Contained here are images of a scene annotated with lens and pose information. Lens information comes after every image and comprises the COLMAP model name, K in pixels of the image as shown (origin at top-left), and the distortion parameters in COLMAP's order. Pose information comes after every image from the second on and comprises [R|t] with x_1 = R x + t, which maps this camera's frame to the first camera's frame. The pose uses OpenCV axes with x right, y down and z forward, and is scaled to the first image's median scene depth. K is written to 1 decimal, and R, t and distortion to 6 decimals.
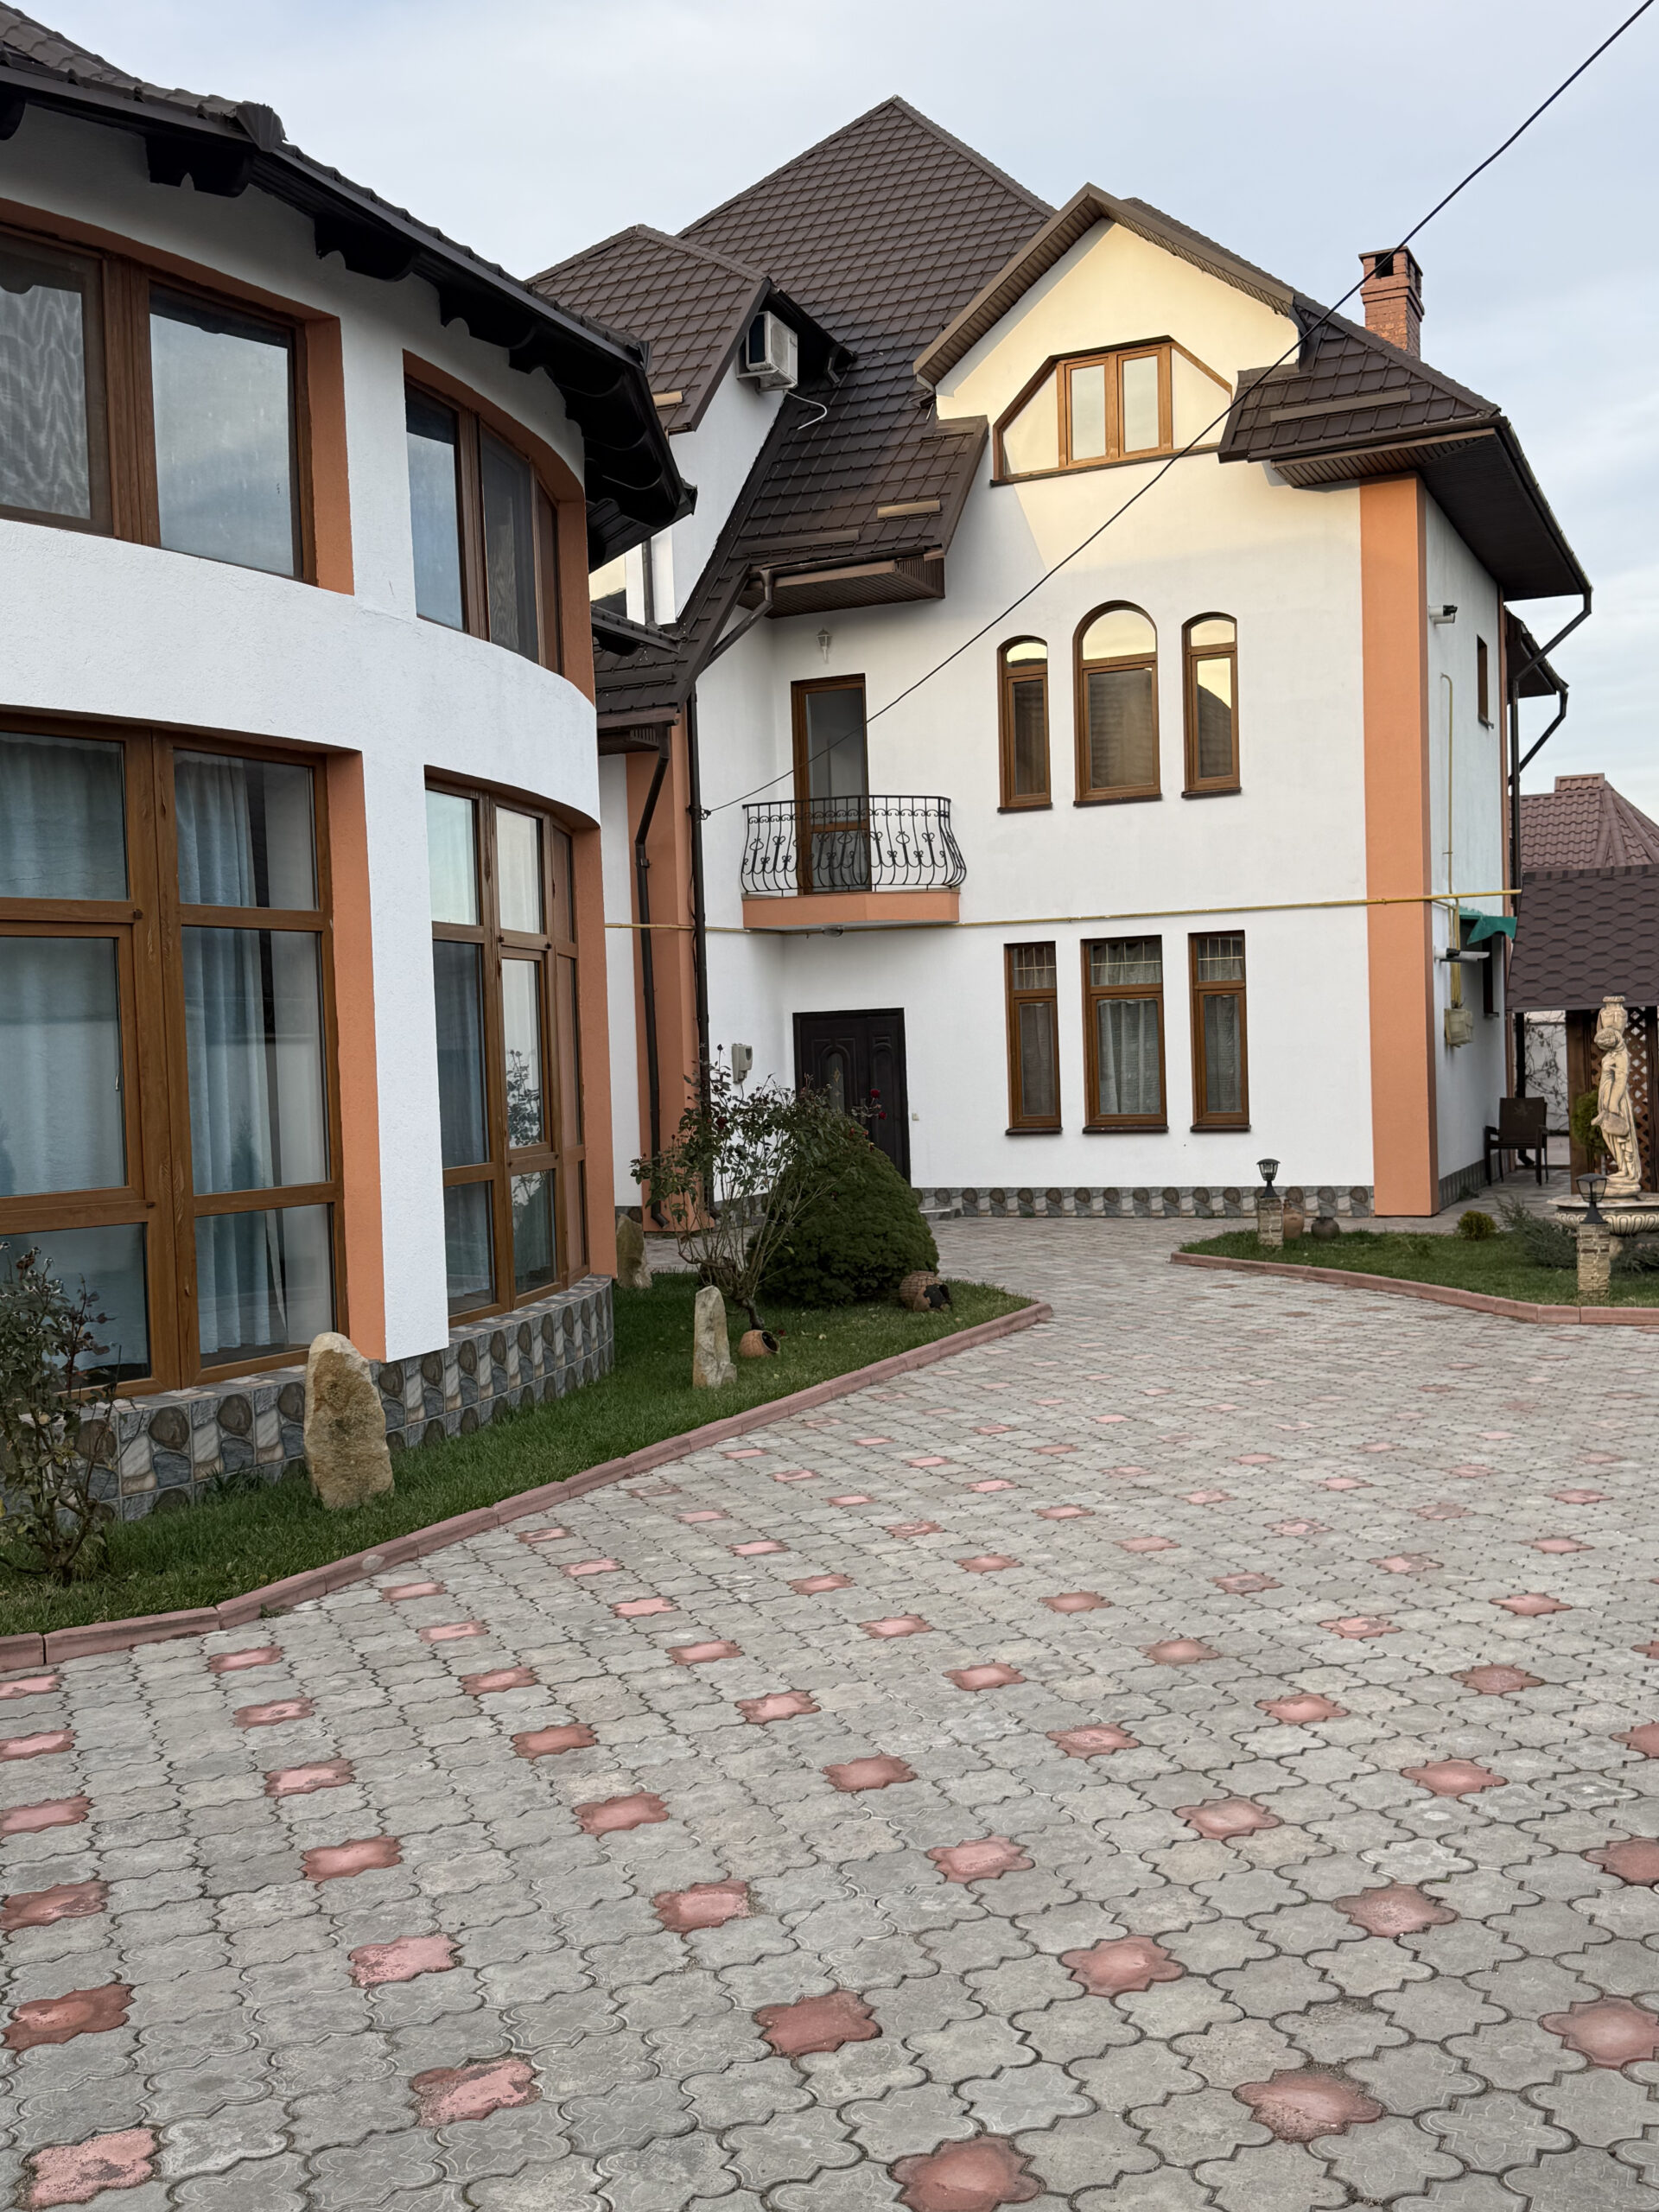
lens RADIAL K [[2225.0, 0, 829.8], [0, 2225.0, 1108.7], [0, 0, 1]] dist [0.076201, 0.000000]
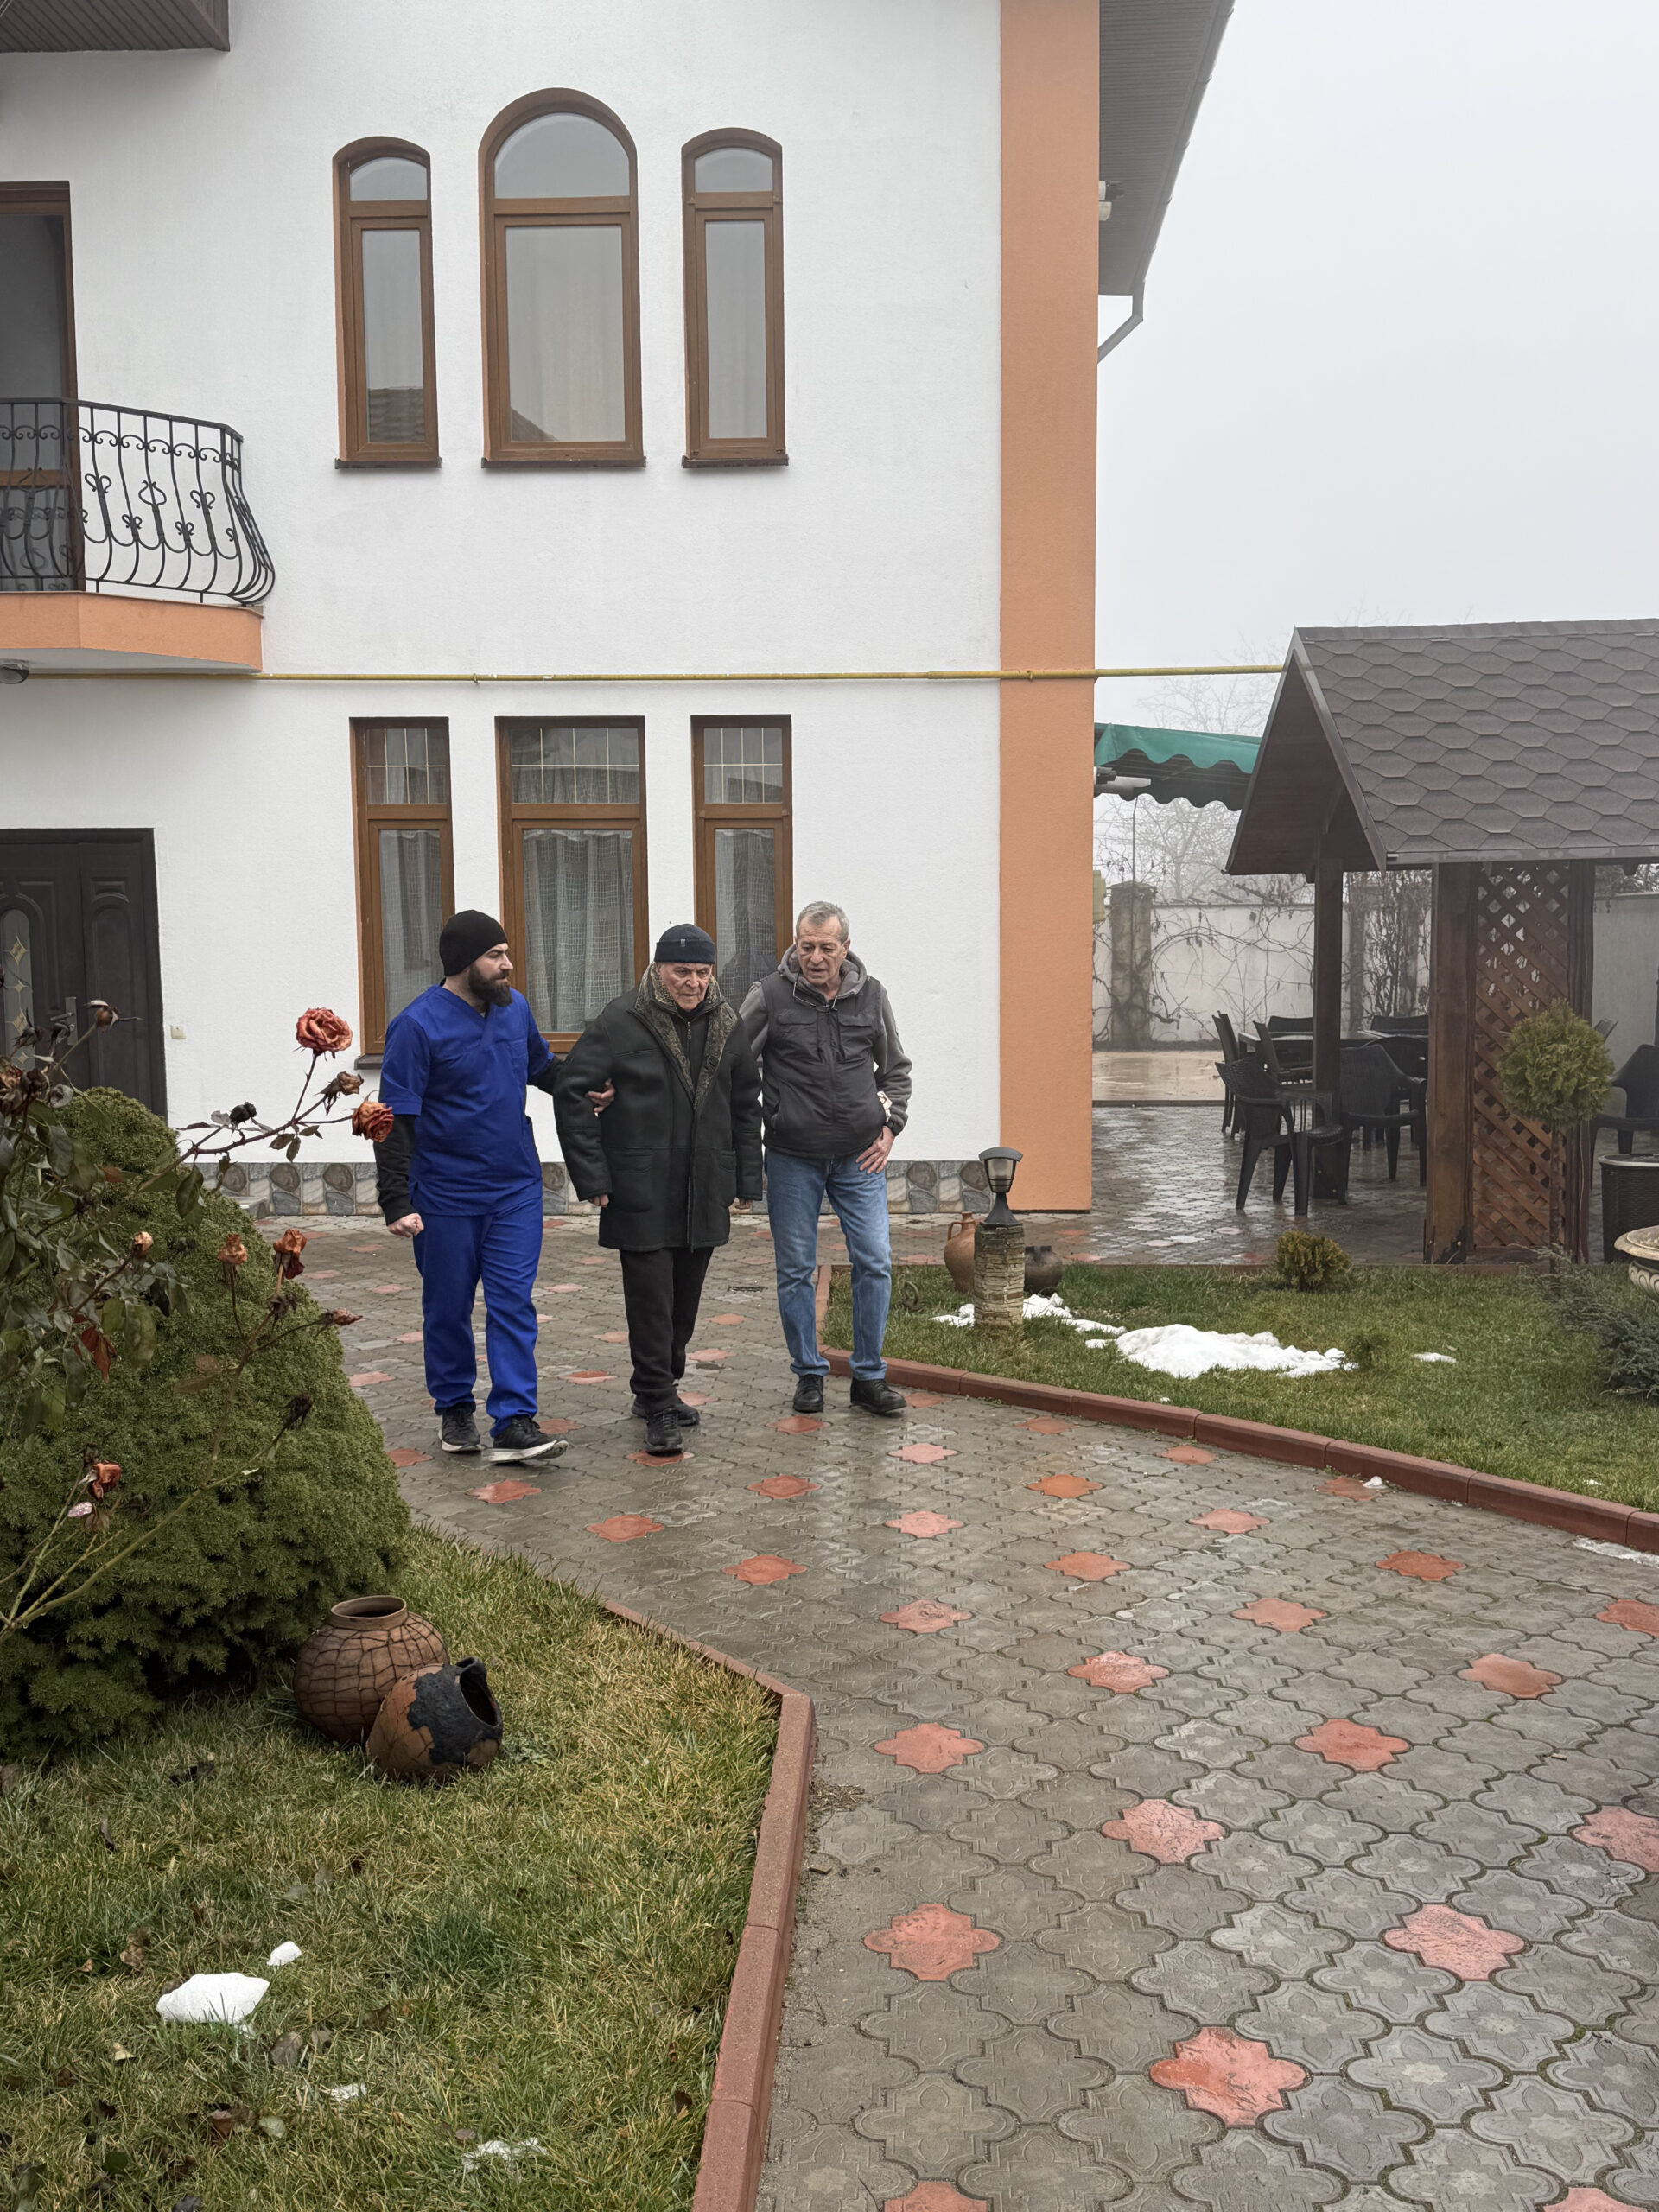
lens RADIAL K [[2225.0, 0, 841.7], [0, 2225.0, 1111.9], [0, 0, 1]] dist [0.076201, 0.000000]
pose [[0.933395, -0.004937, 0.358817, -0.006209], [-0.014157, 0.998620, 0.050567, -0.007255], [-0.358572, -0.052279, 0.932037, 0.447355]]
